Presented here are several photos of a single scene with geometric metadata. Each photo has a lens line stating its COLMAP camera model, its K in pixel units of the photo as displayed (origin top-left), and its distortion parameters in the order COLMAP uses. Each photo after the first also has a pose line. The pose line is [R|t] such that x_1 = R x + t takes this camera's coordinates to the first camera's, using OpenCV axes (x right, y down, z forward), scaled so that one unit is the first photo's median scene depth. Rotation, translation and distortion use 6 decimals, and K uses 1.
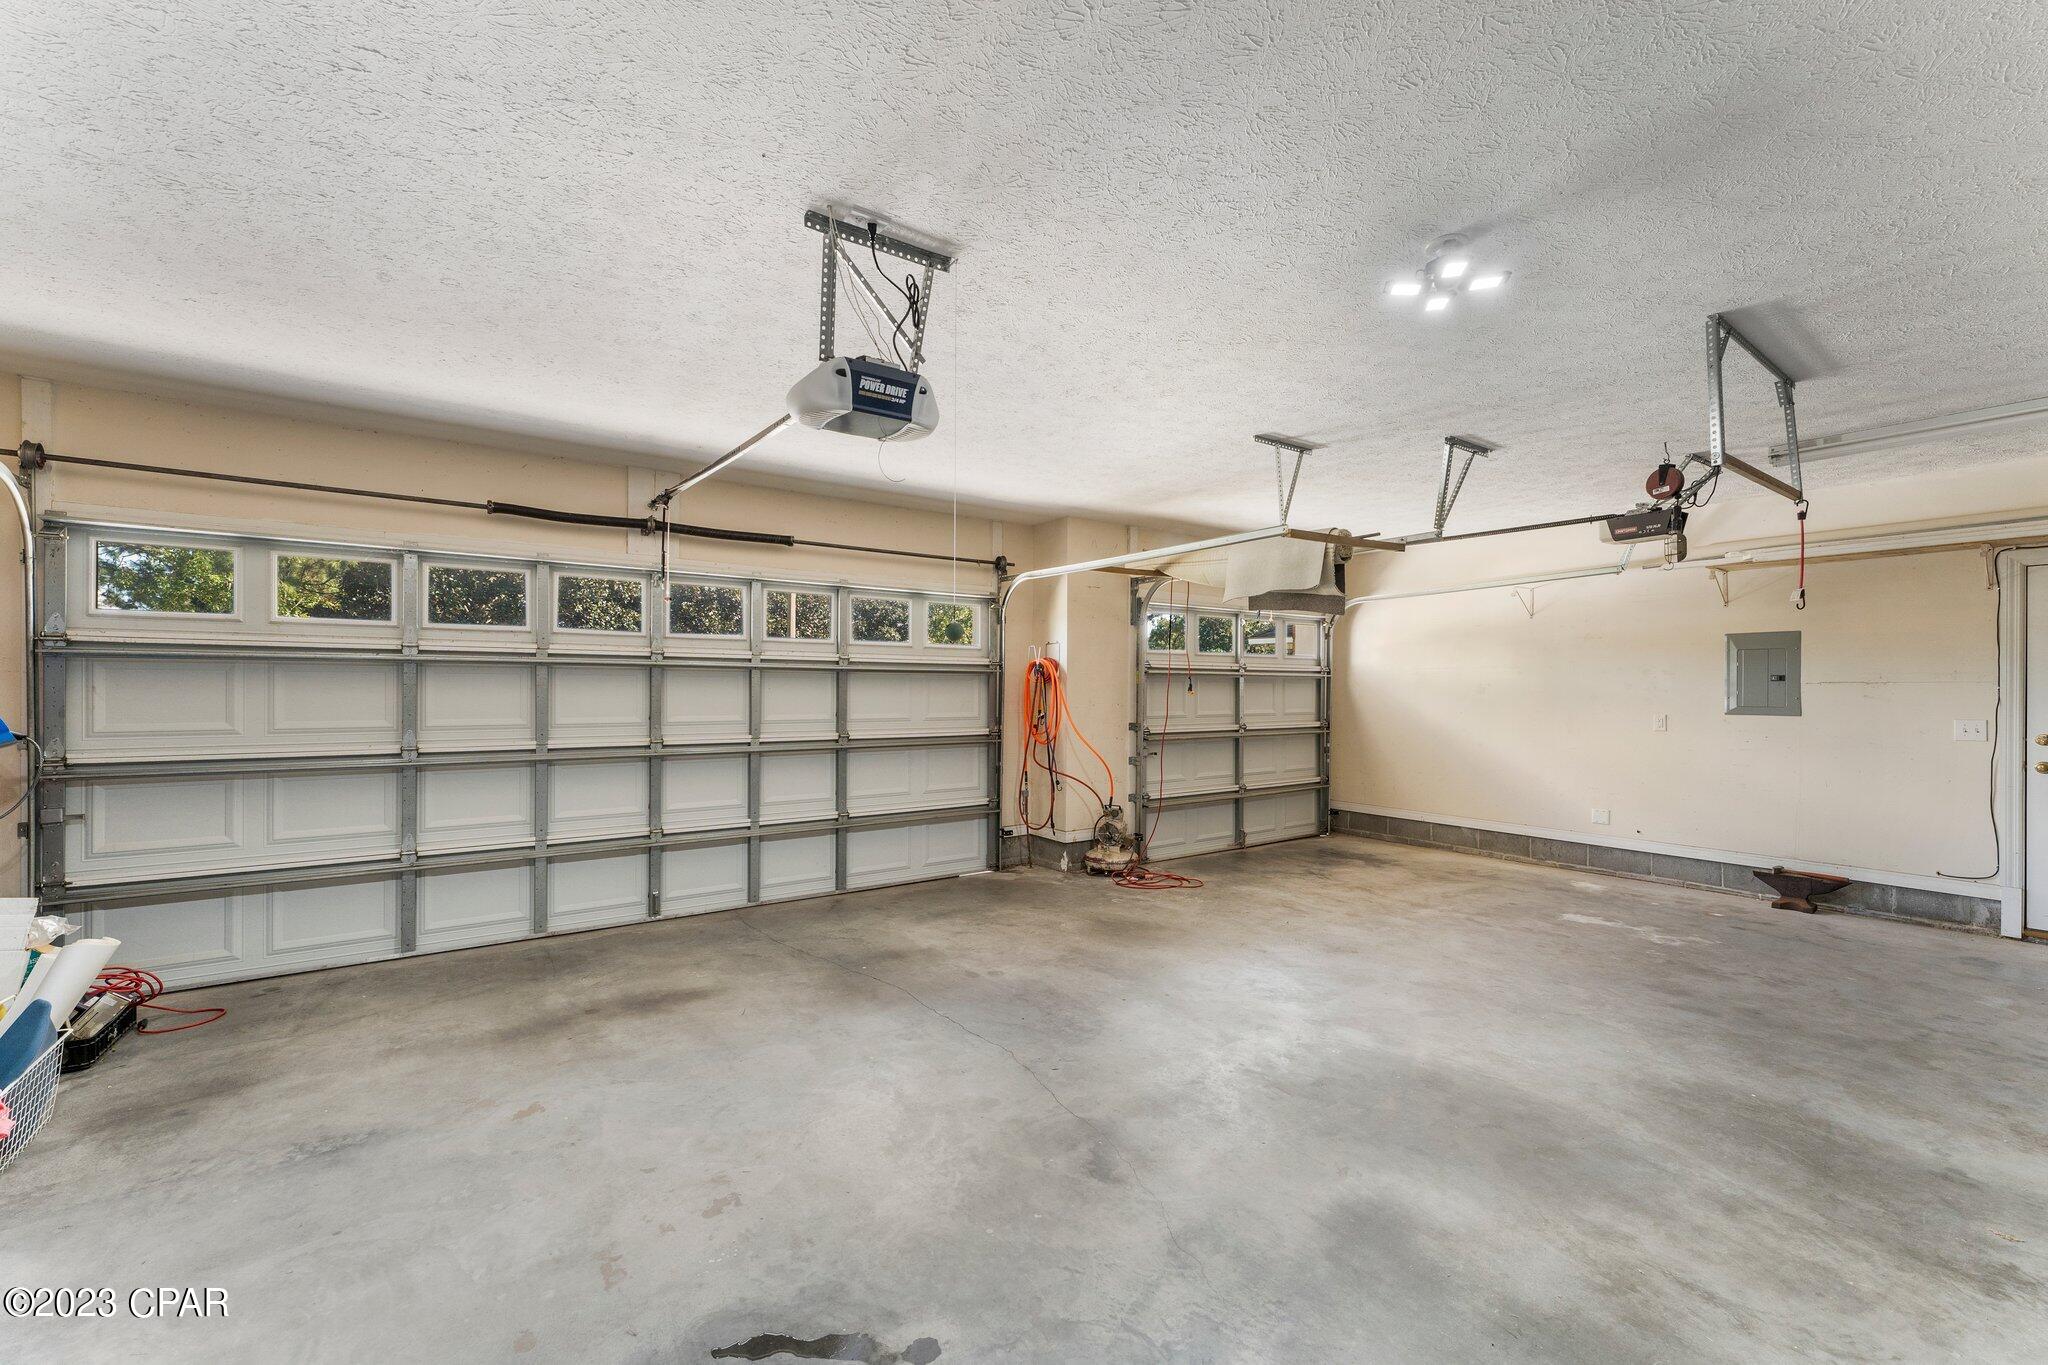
lens RADIAL K [[816.0, 0, 1017.9], [0, 816.0, 688.1], [0, 0, 1]] dist [0.001277, -0.000561]
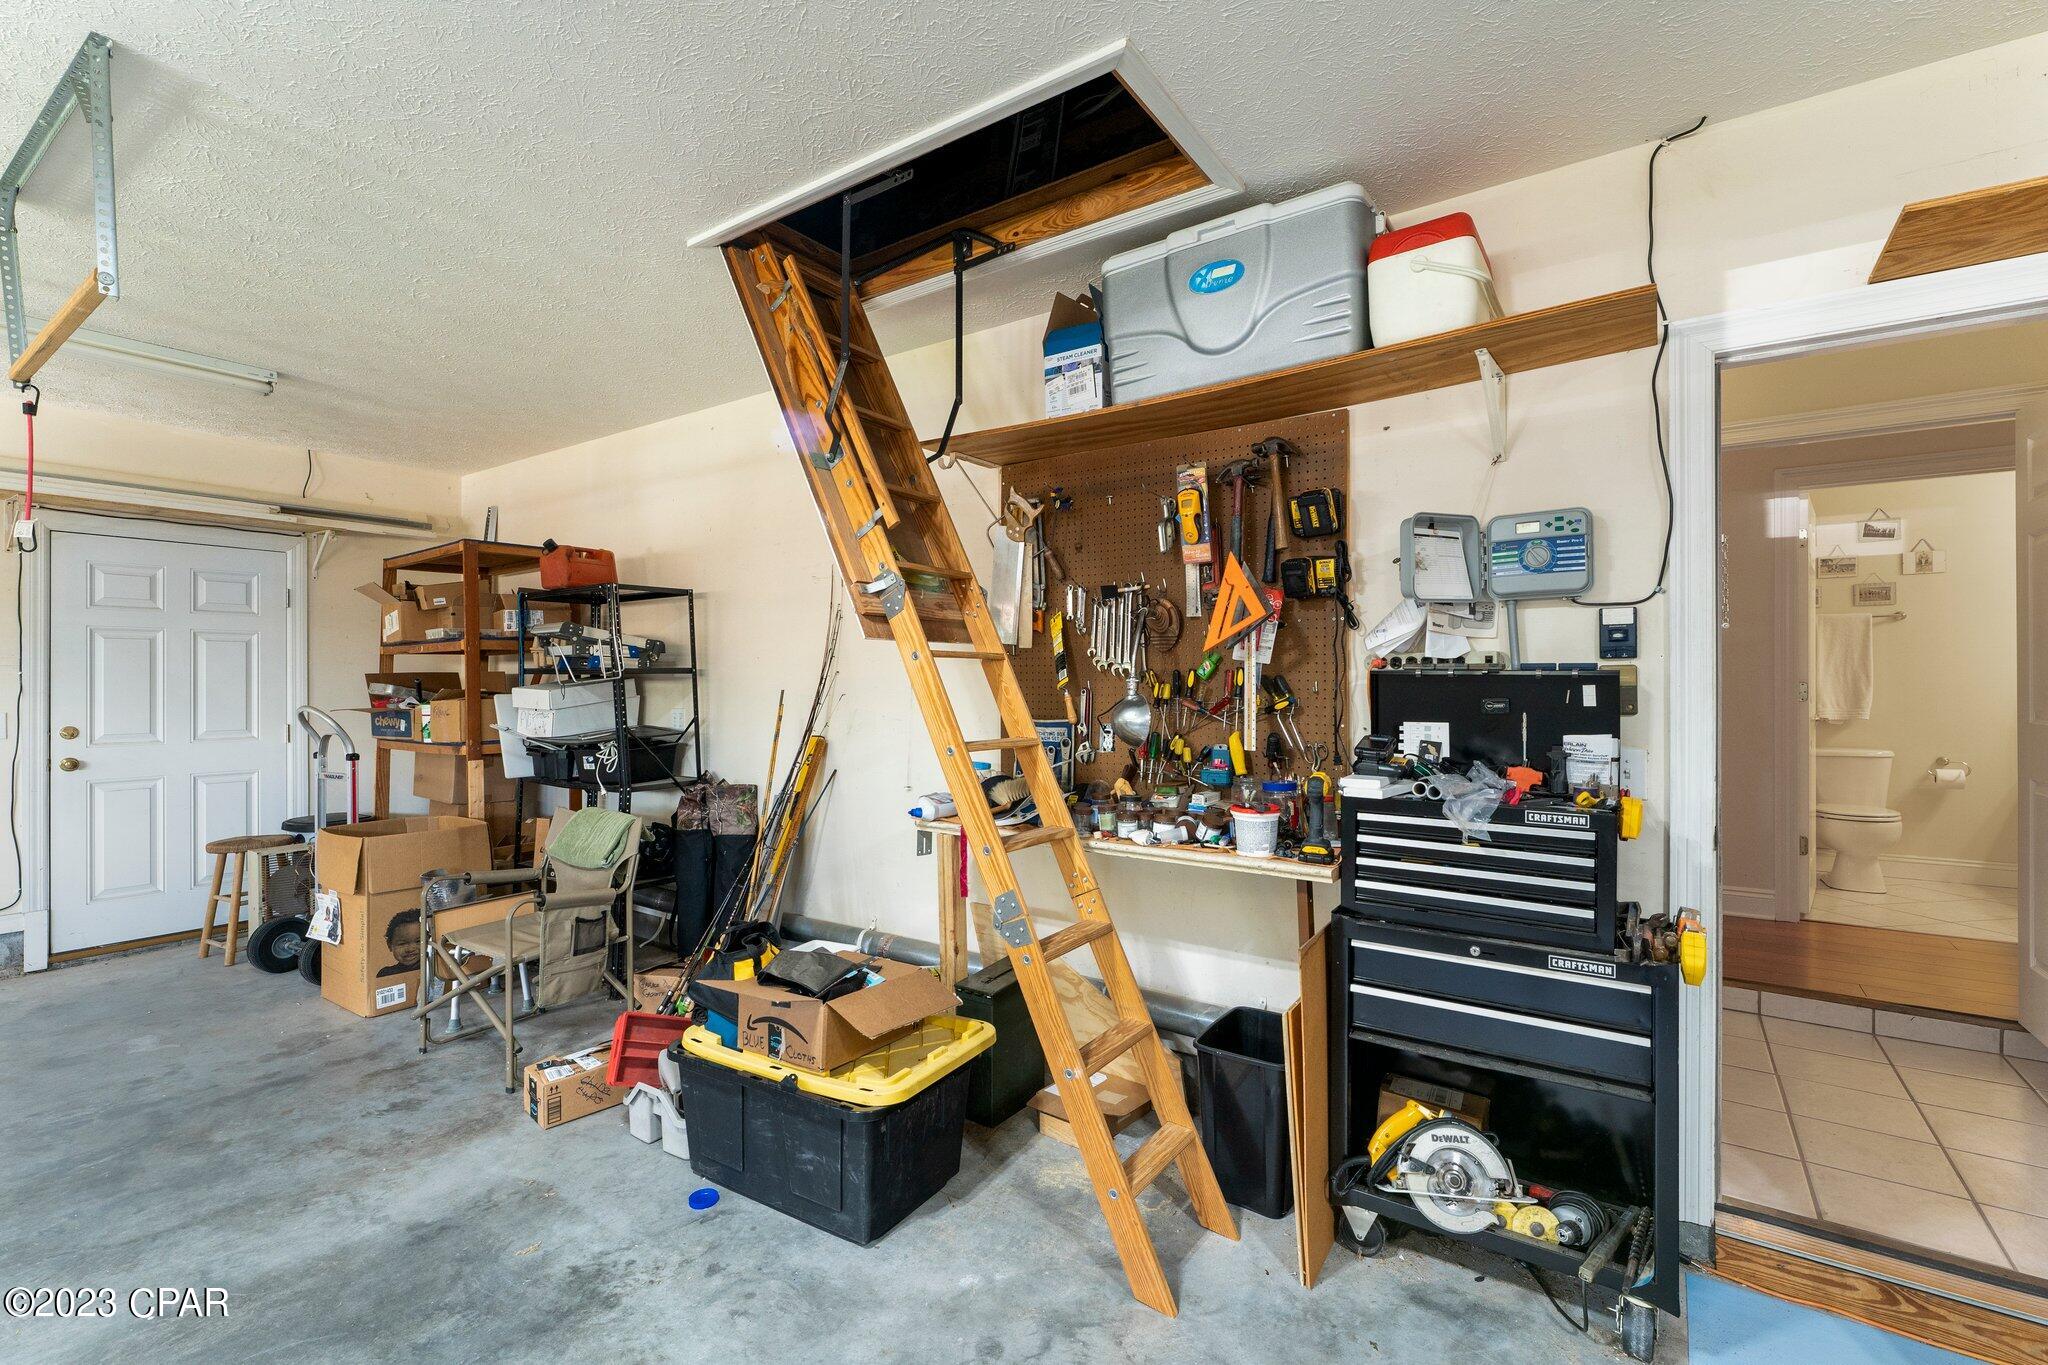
lens RADIAL K [[900.3, 0, 1024.0], [0, 900.3, 682.5], [0, 0, 1]] dist [0.000590, 0.000101]
pose [[-0.328692, -0.006916, 0.944412, 0.017941], [-0.004334, 0.999974, 0.005814, -0.000131], [-0.944427, -0.002182, -0.328714, 0.486385]]
